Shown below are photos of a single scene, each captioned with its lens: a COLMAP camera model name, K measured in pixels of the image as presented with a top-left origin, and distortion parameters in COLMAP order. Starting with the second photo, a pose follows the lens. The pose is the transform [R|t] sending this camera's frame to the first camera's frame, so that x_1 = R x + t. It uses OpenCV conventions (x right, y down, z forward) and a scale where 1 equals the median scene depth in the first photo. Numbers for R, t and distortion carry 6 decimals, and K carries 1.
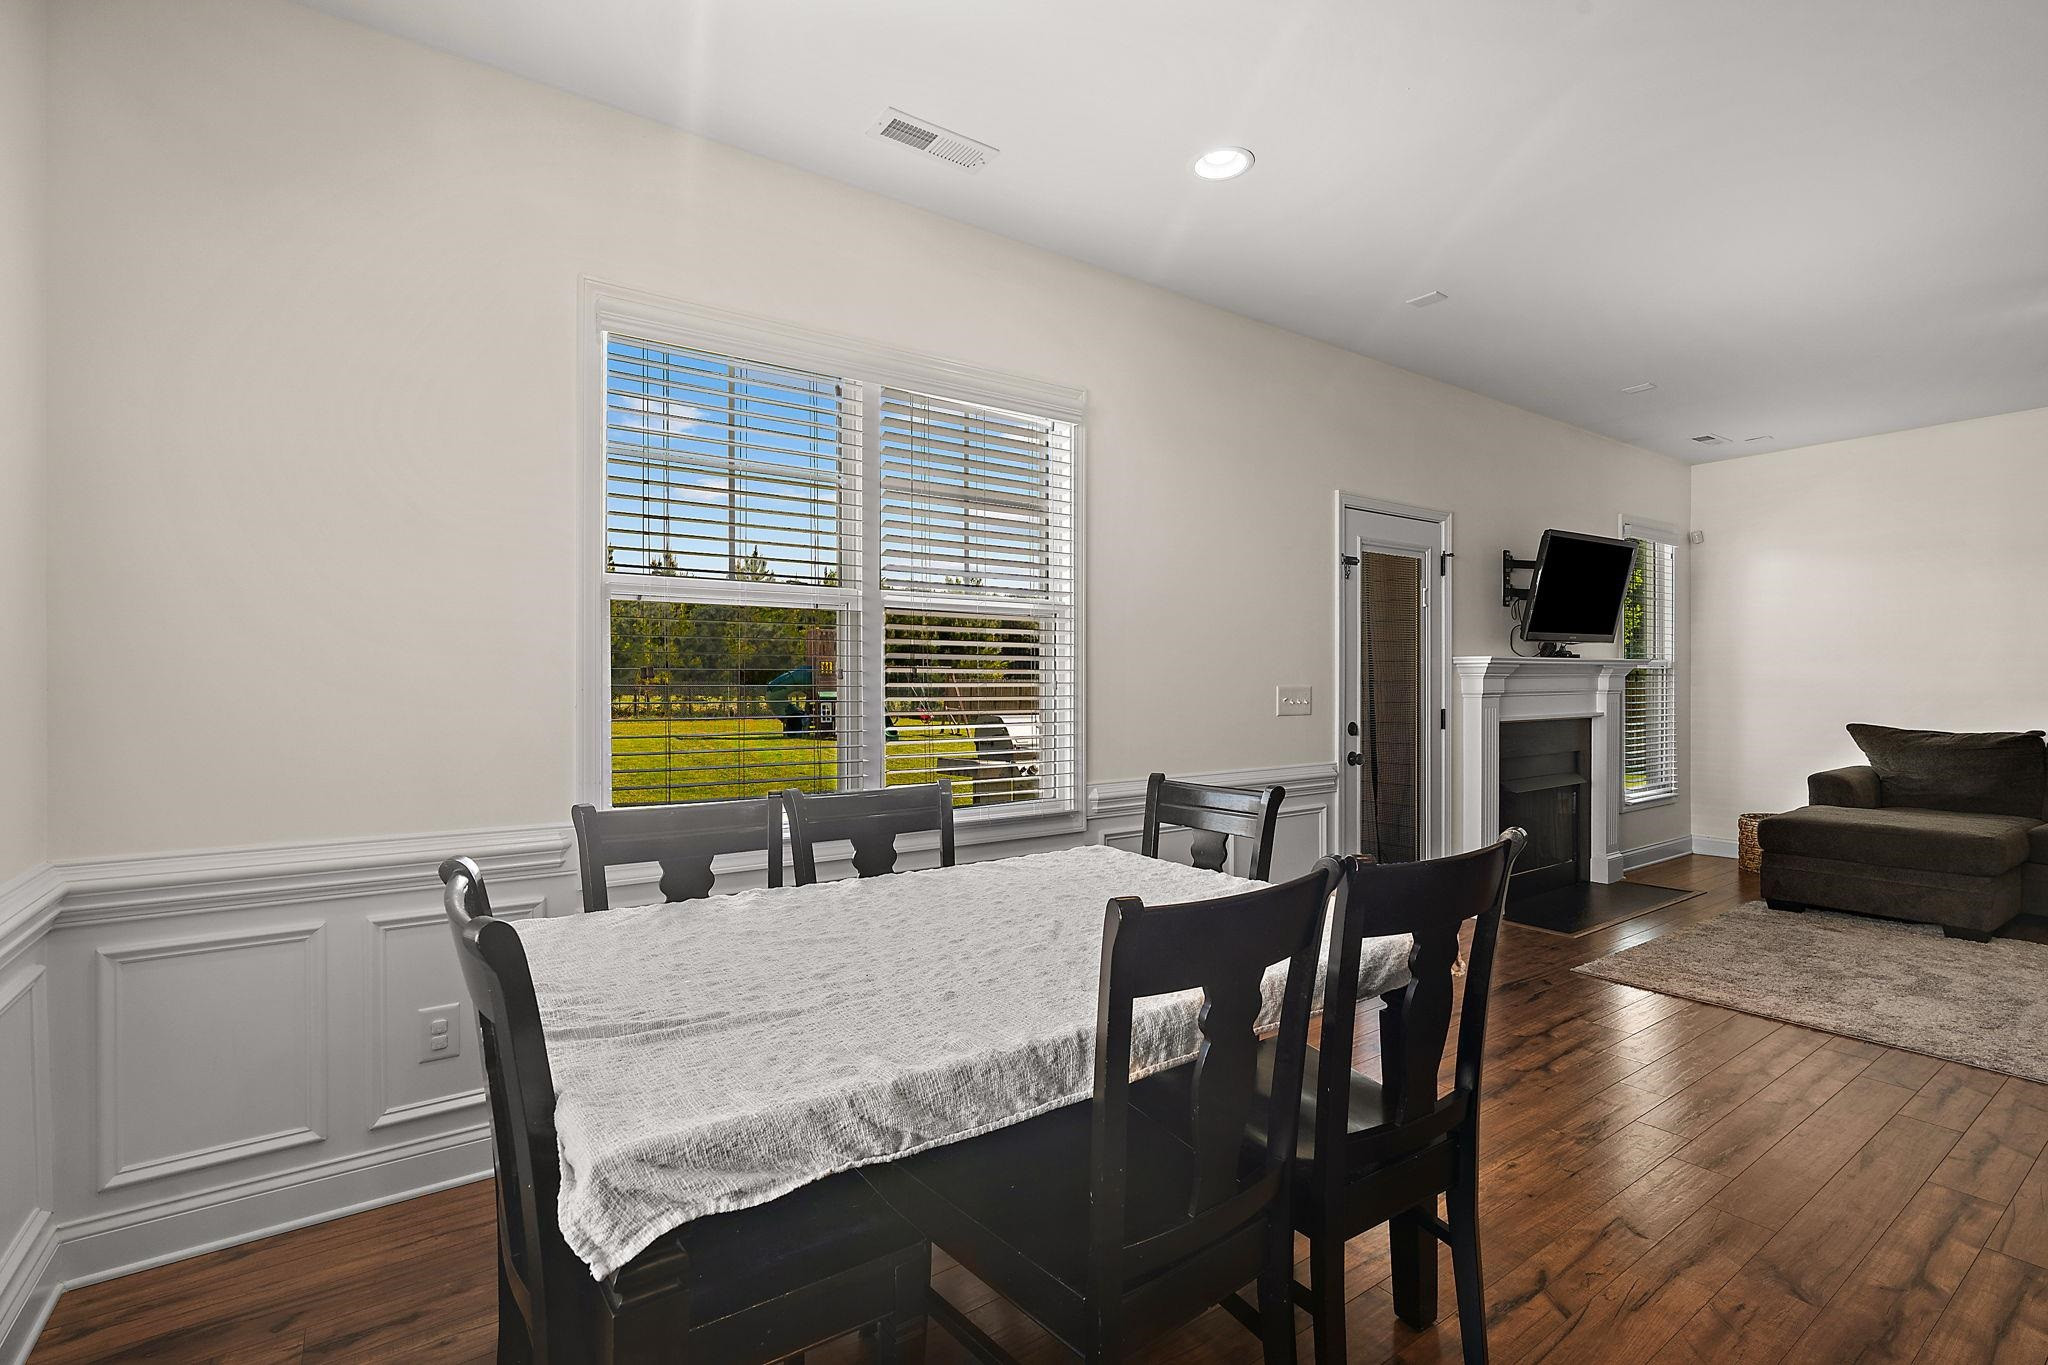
lens RADIAL K [[927.3, 0, 1027.4], [0, 927.3, 698.8], [0, 0, 1]] dist [-0.002109, 0.000337]
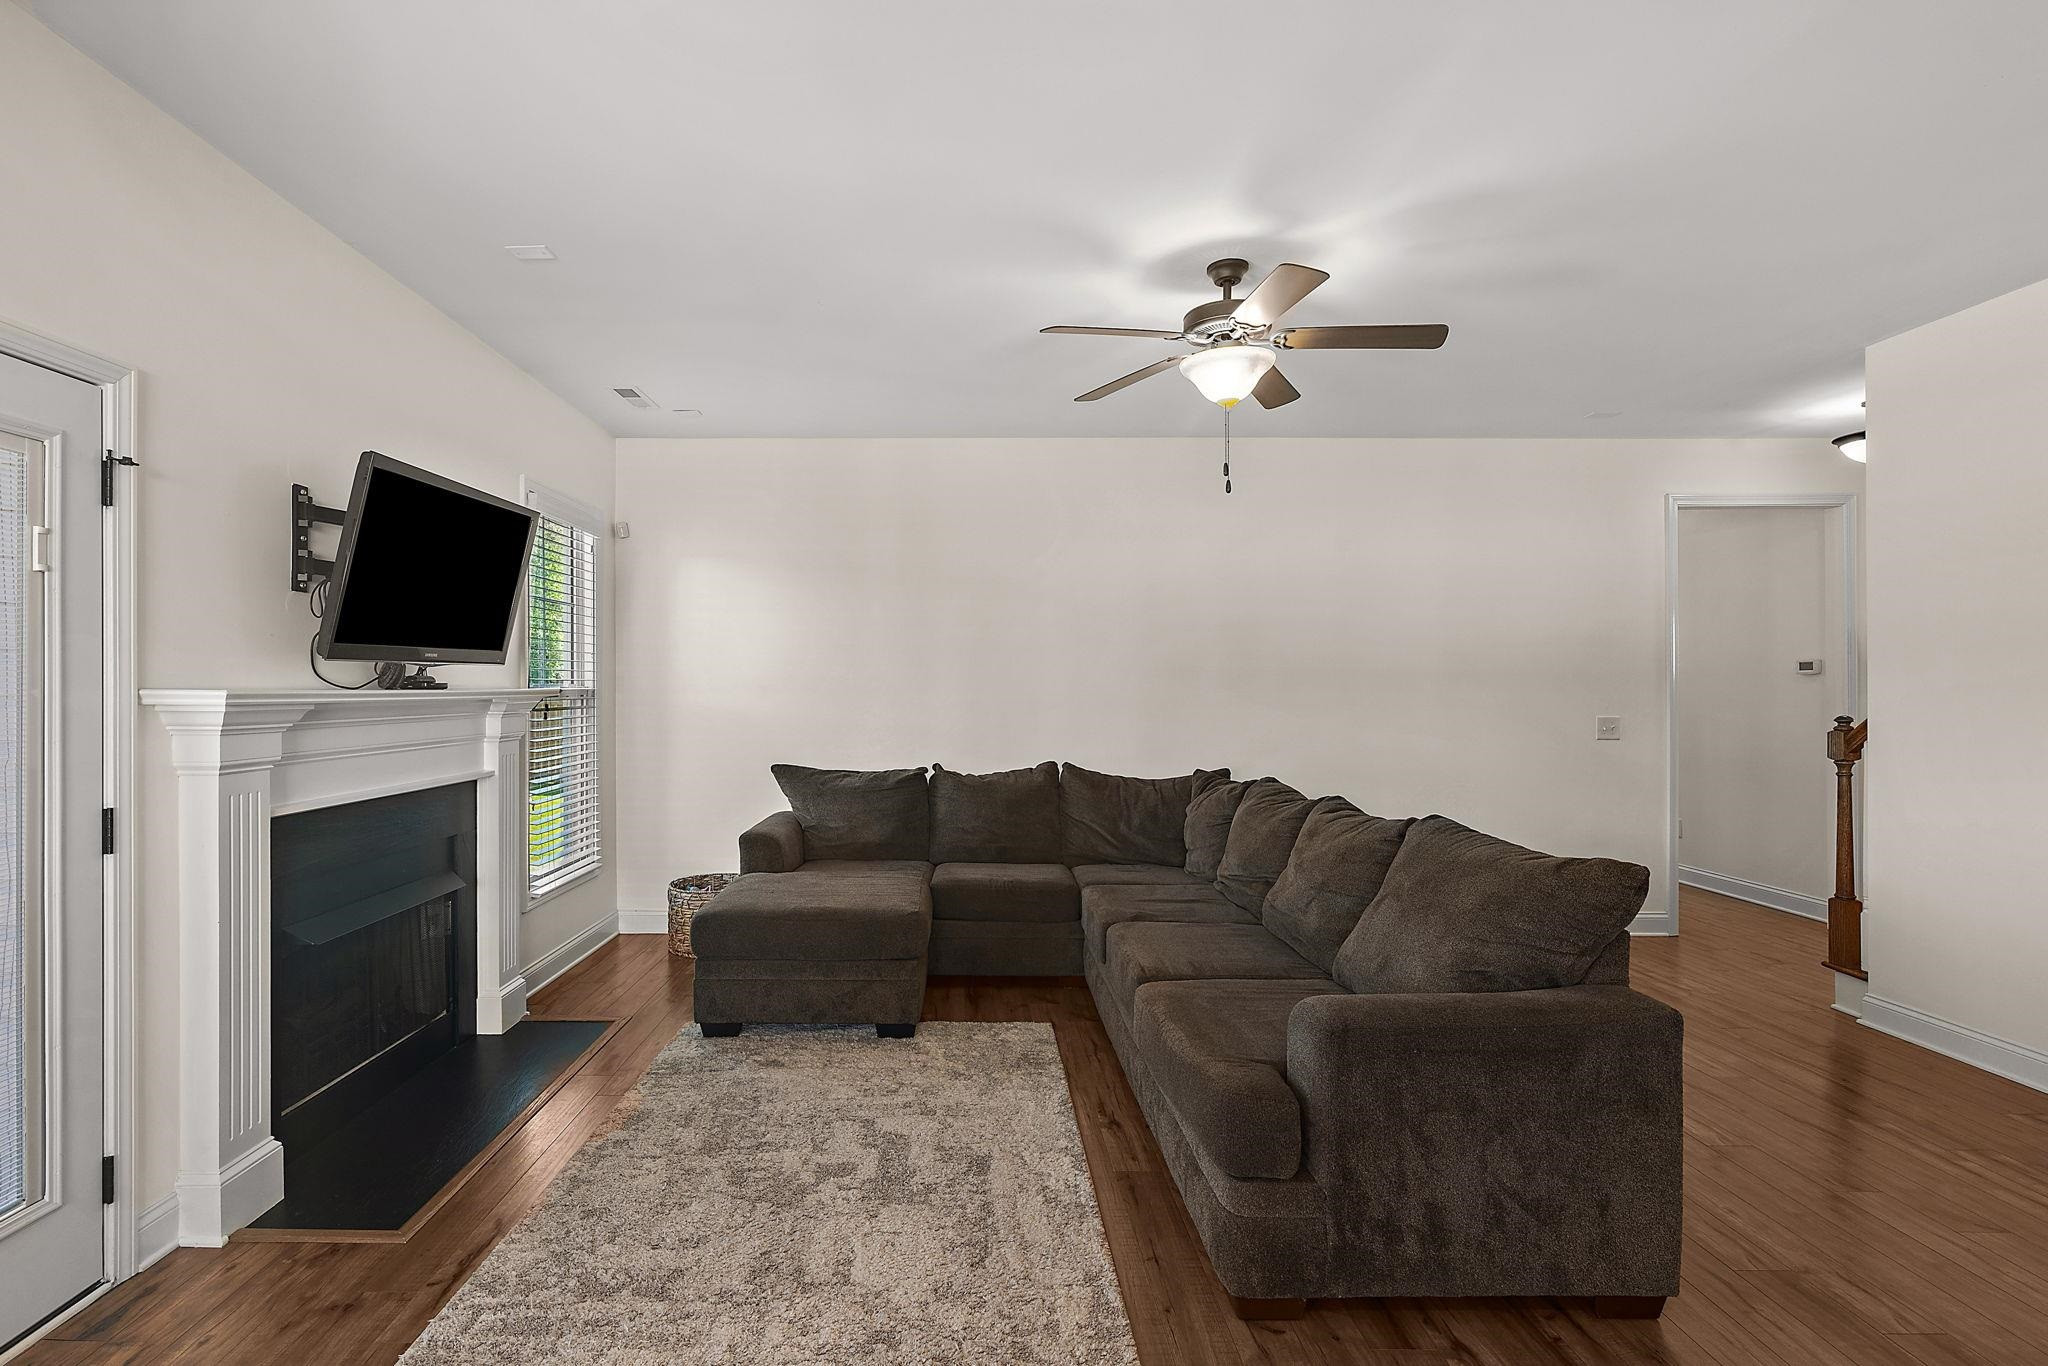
lens RADIAL K [[961.6, 0, 963.9], [0, 961.6, 689.0], [0, 0, 1]] dist [-0.003205, -0.000182]
pose [[0.577338, 0.005750, 0.816485, 0.286988], [0.009176, 0.999866, -0.013530, -0.033193], [-0.816453, 0.015304, 0.577208, 0.375043]]
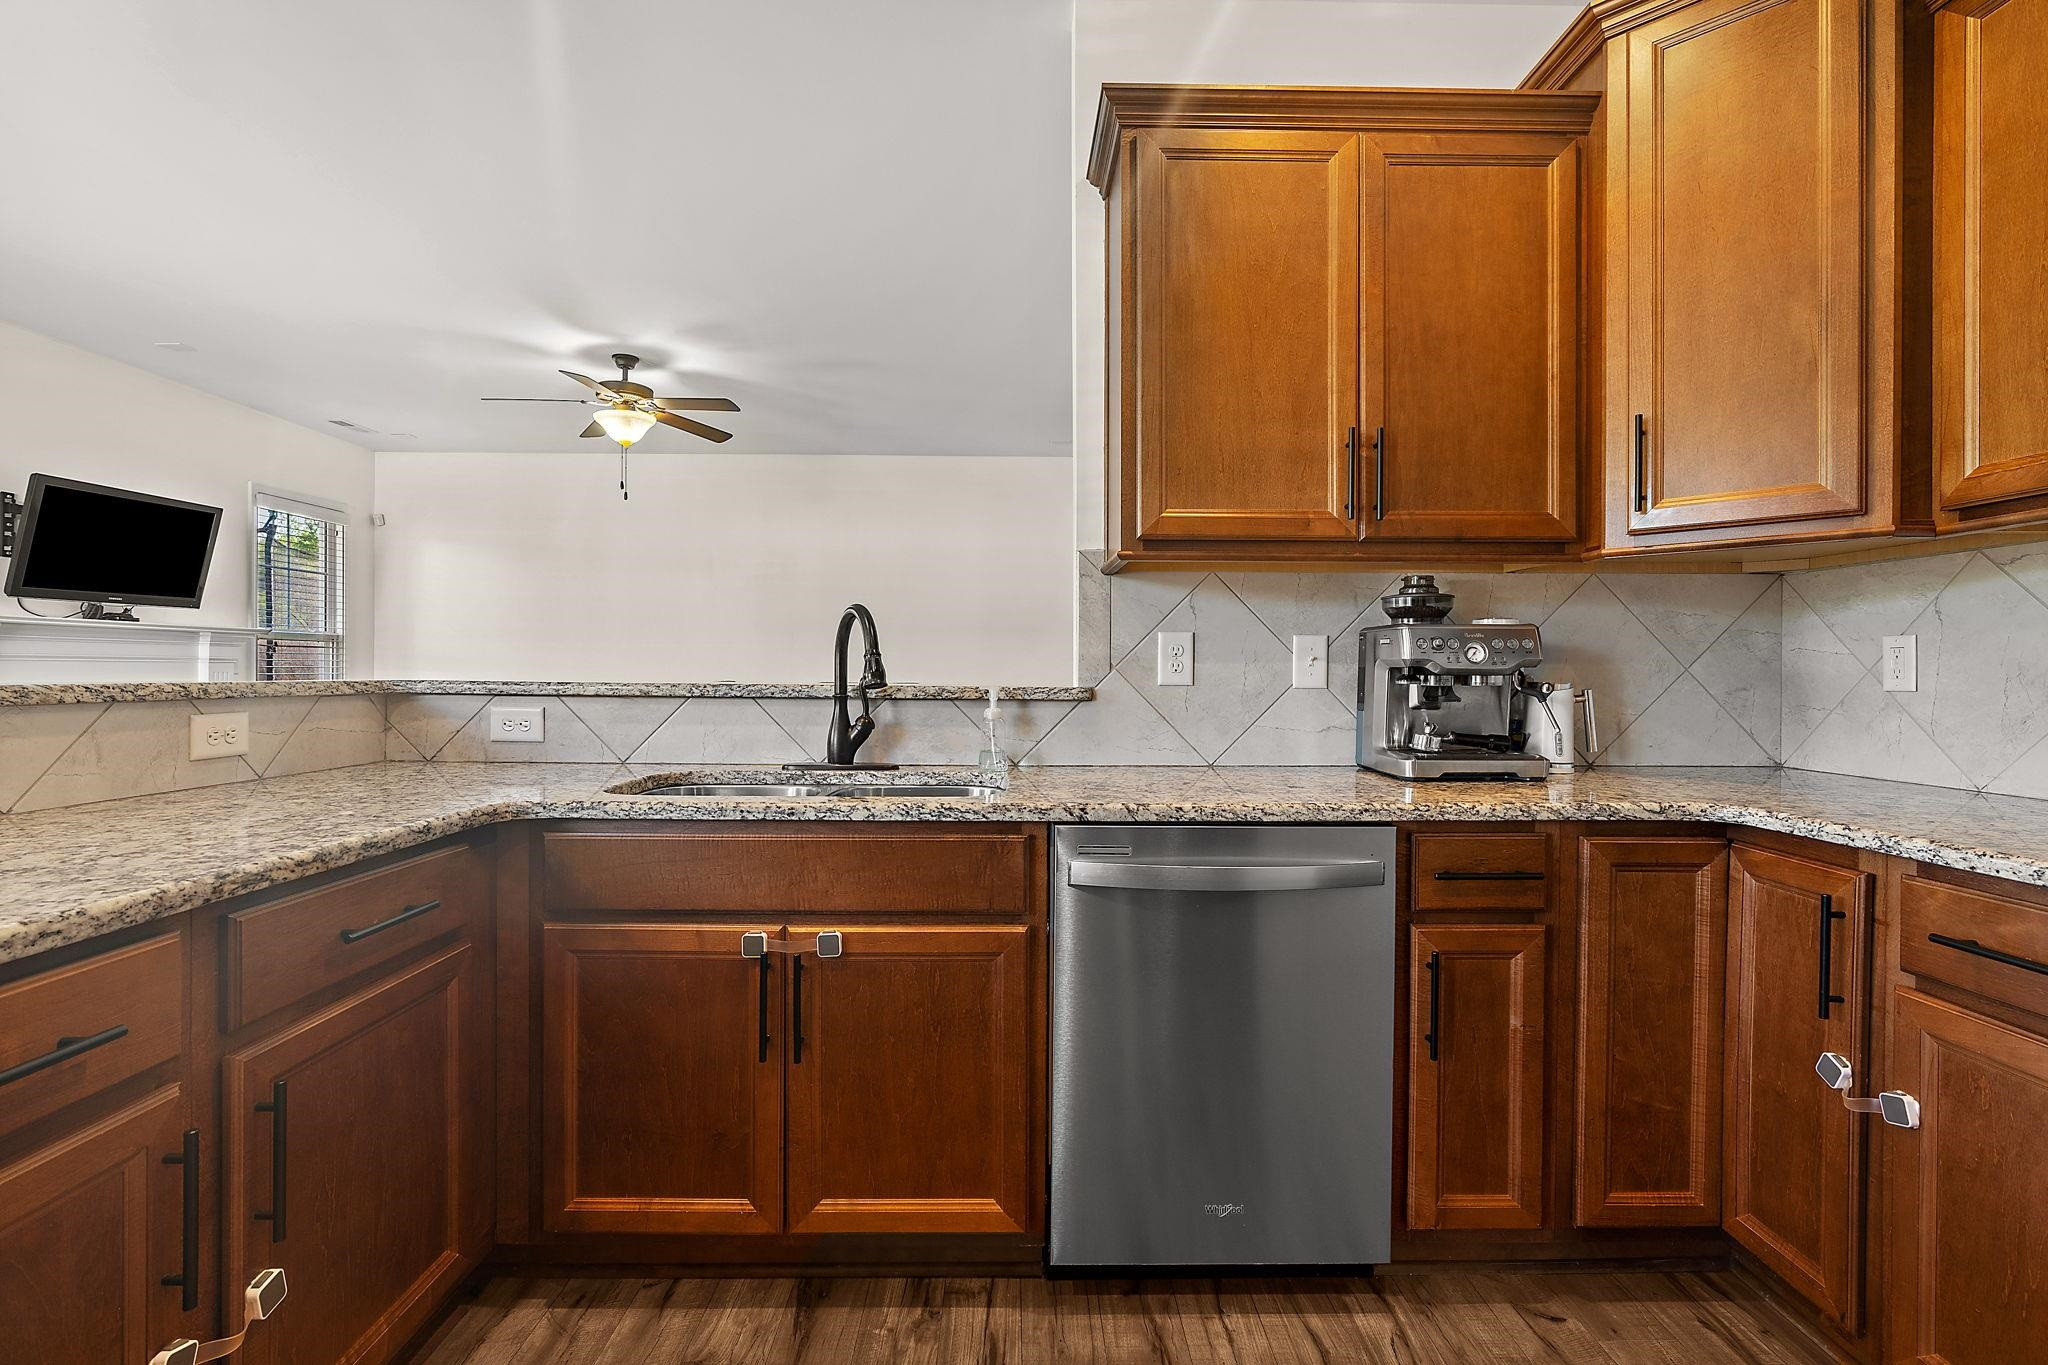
lens RADIAL K [[936.4, 0, 1022.0], [0, 936.4, 674.5], [0, 0, 1]] dist [-0.003317, -0.000458]
pose [[0.573401, 0.005227, 0.819258, 0.336768], [0.004761, 0.999942, -0.009712, 0.023939], [-0.819261, 0.009469, 0.573343, -0.282719]]
